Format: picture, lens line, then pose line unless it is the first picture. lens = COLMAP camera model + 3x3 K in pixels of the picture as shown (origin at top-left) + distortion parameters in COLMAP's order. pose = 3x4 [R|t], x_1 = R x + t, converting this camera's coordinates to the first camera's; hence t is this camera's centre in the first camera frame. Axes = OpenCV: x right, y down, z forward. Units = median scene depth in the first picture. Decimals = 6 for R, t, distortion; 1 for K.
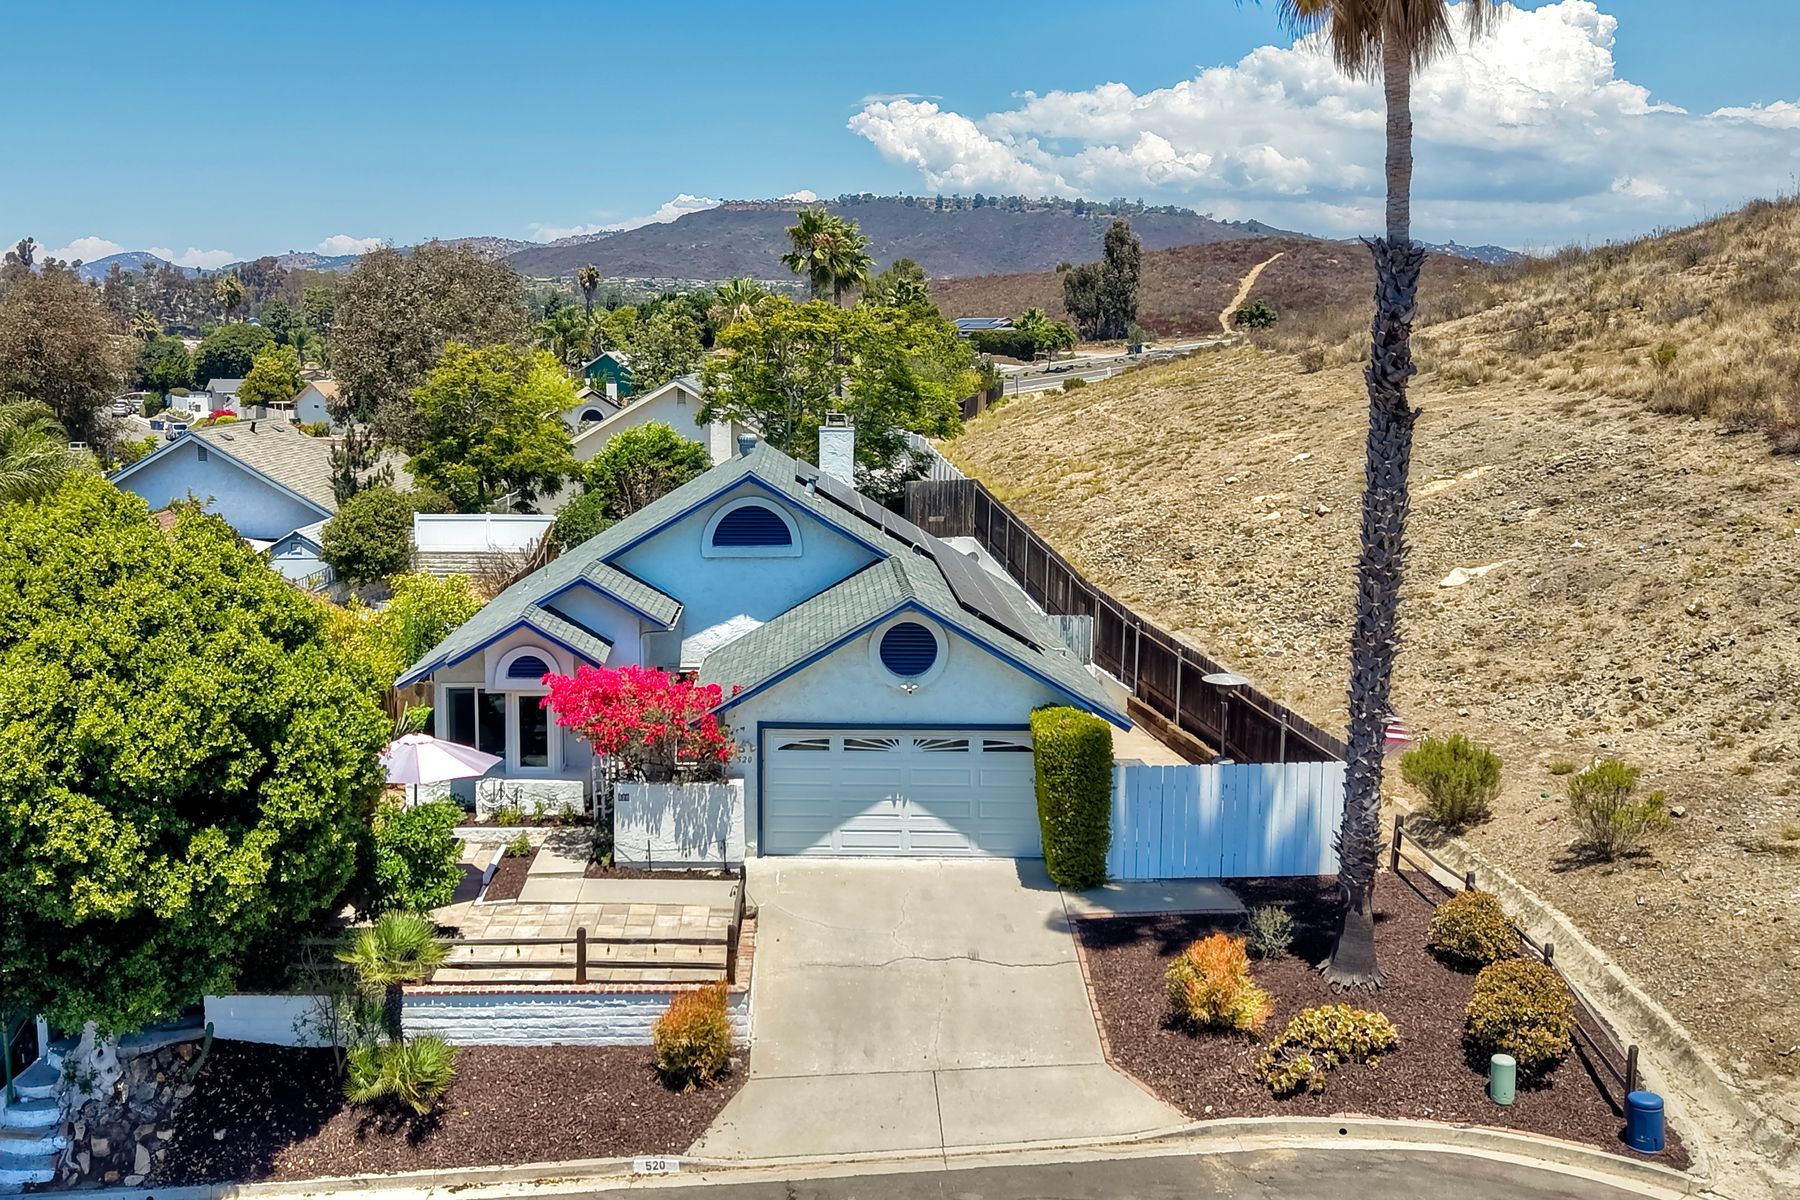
lens RADIAL K [[1667.9, 0, 810.3], [0, 1667.9, 572.3], [0, 0, 1]] dist [0.013289, 0.001166]
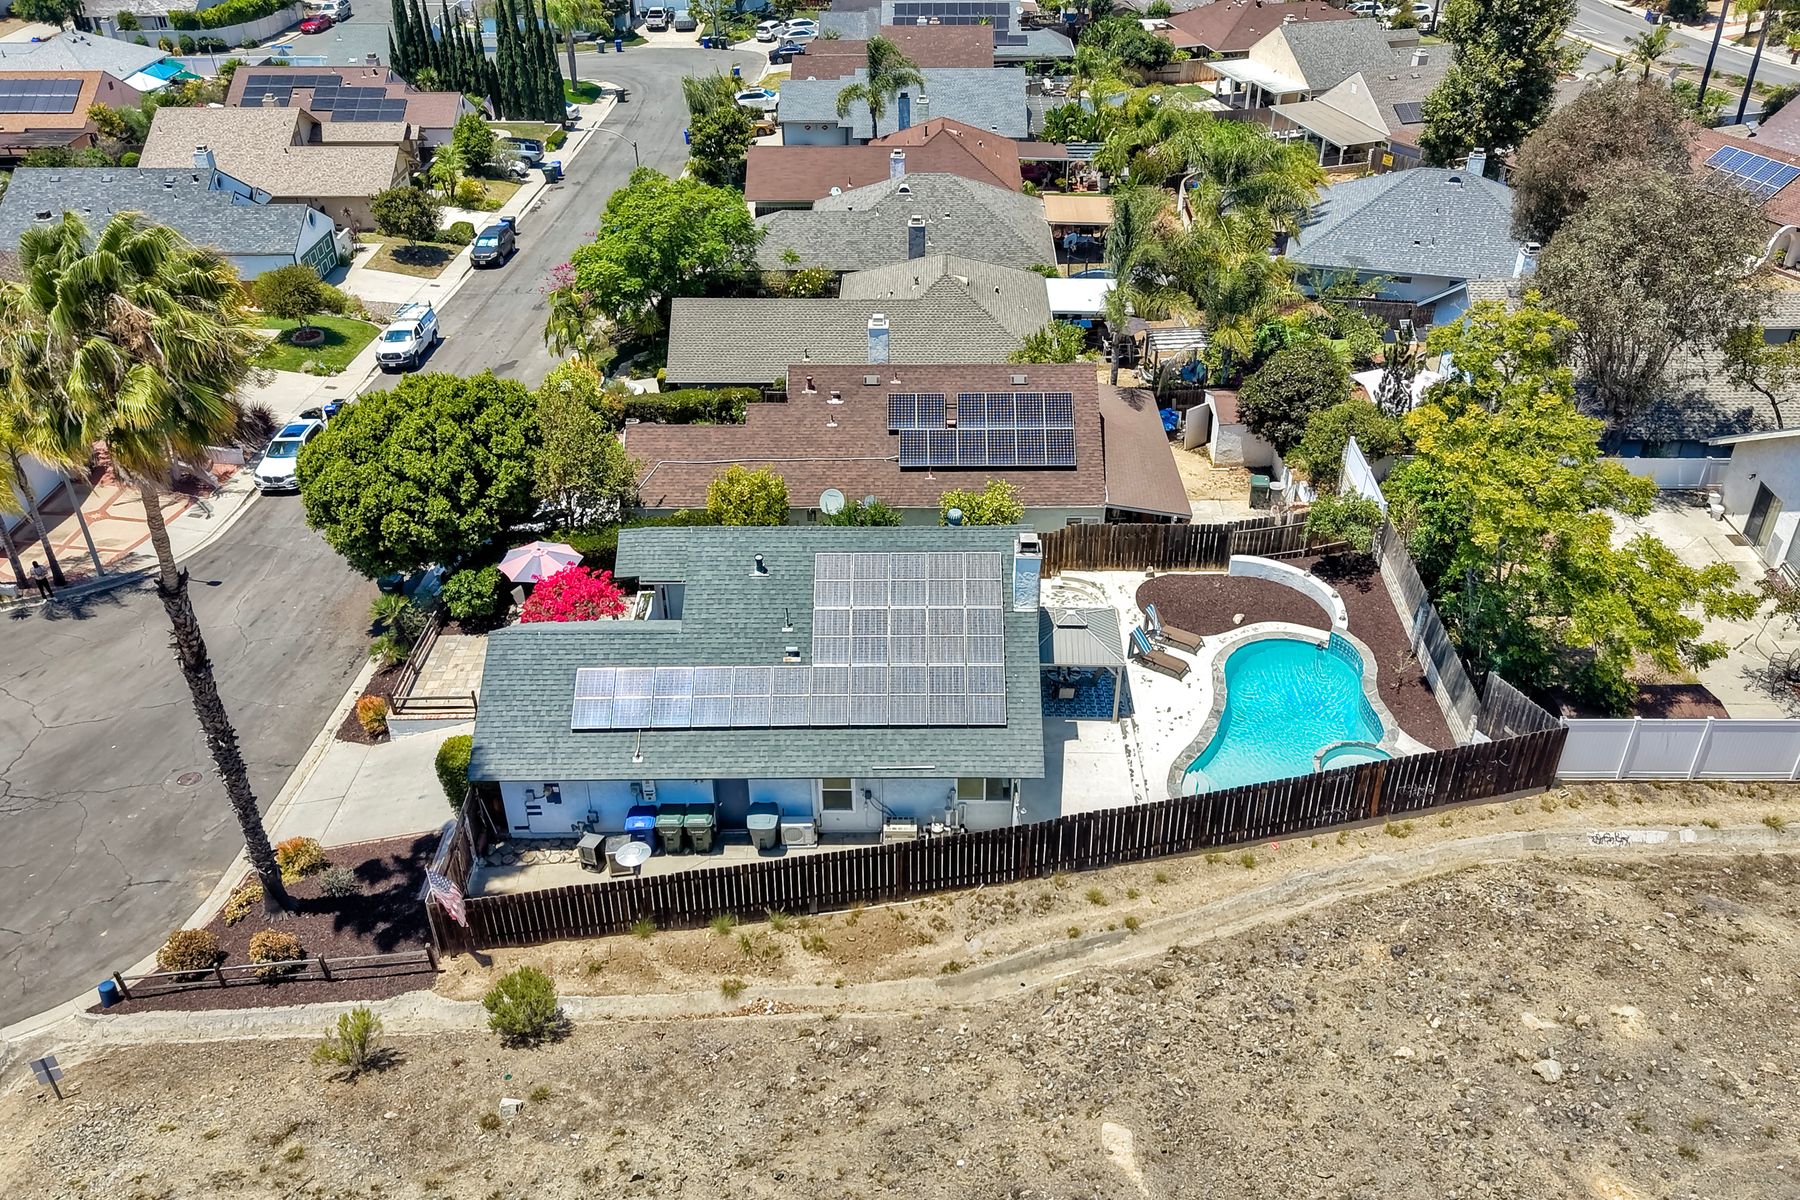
lens RADIAL K [[1431.5, 0, 915.1], [0, 1431.5, 603.6], [0, 0, 1]] dist [0.008041, -0.002870]
pose [[0.003053, 0.550248, -0.834996, 1.501335], [-0.135611, 0.827514, 0.544822, -1.026636], [0.990757, 0.111571, 0.077147, 1.554693]]
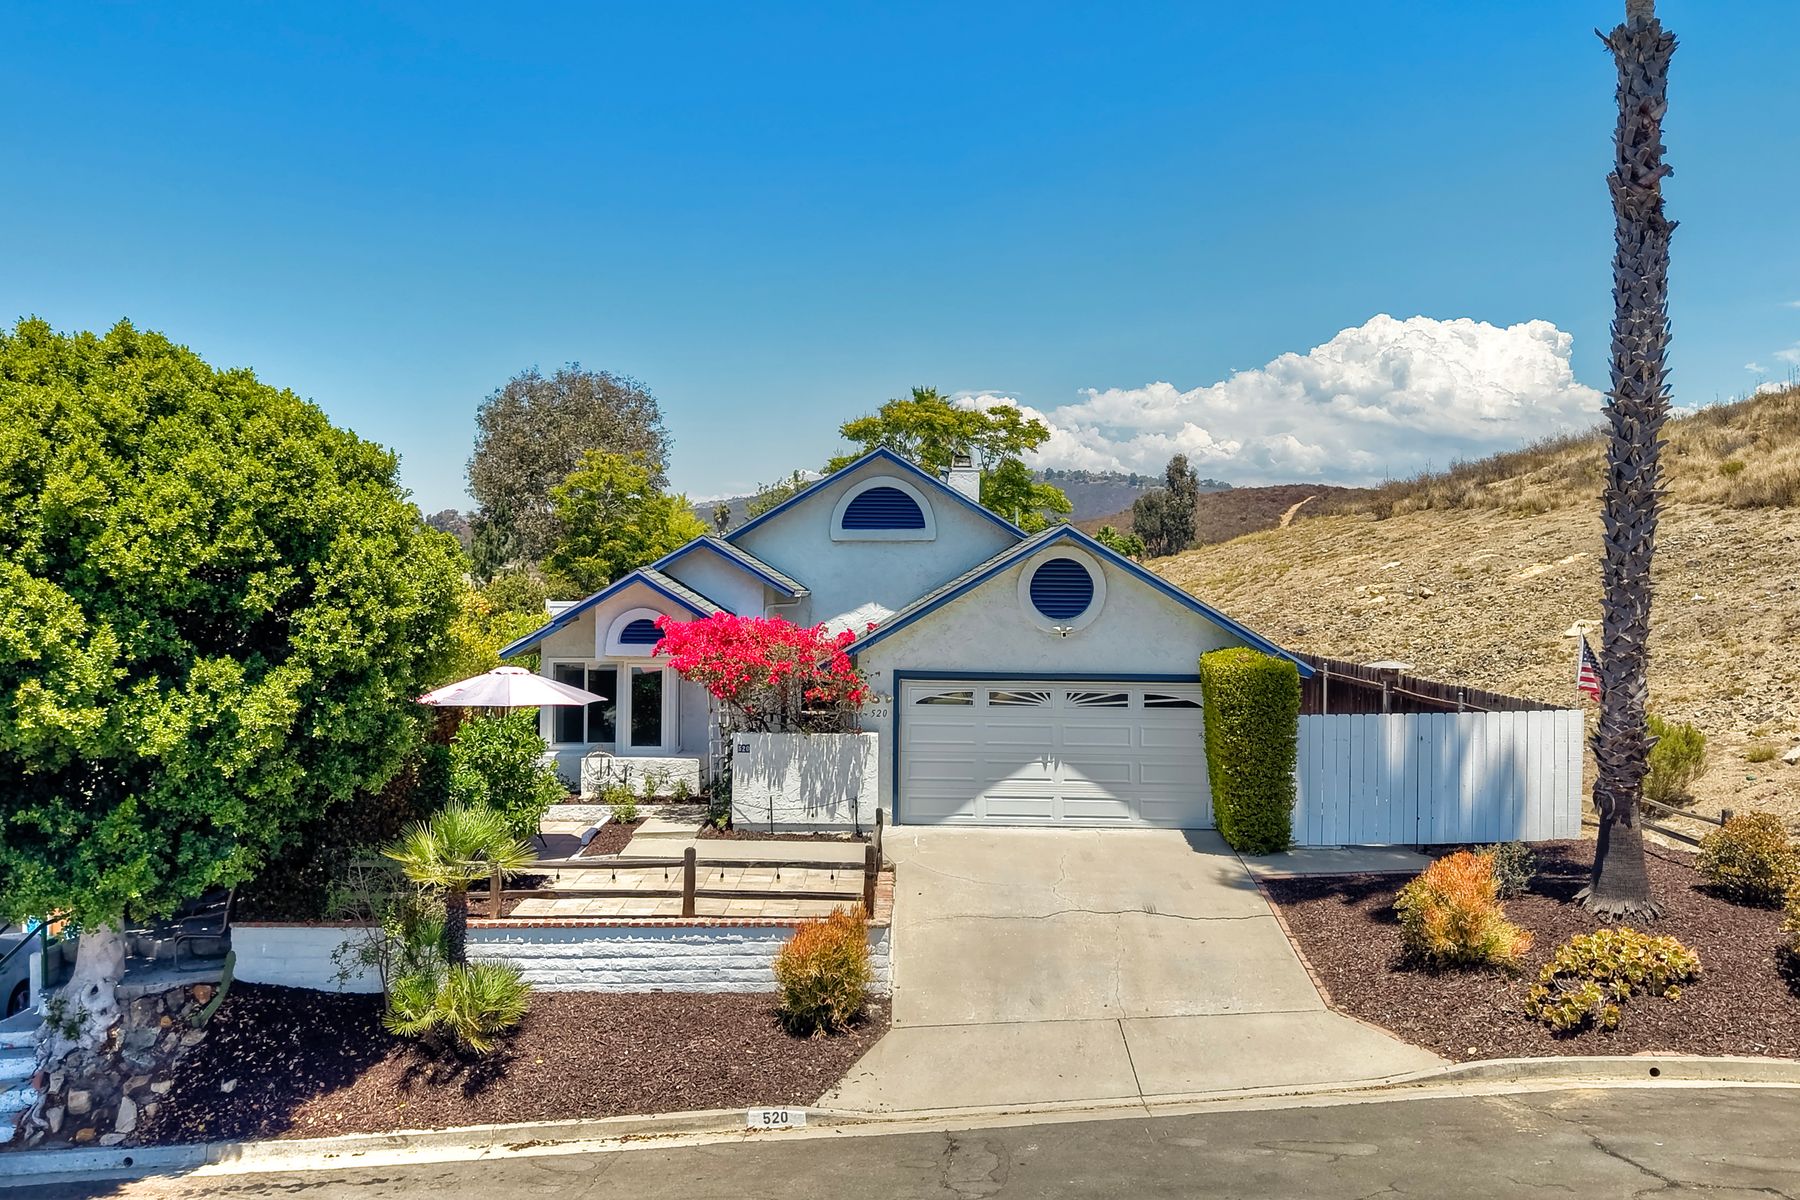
lens RADIAL K [[1431.5, 0, 915.1], [0, 1431.5, 603.6], [0, 0, 1]] dist [0.008041, -0.002870]
pose [[0.999974, 0.005225, 0.004926, -0.029866], [-0.004557, 0.991892, -0.127005, 0.188080], [-0.005549, 0.126979, 0.991890, 0.283209]]
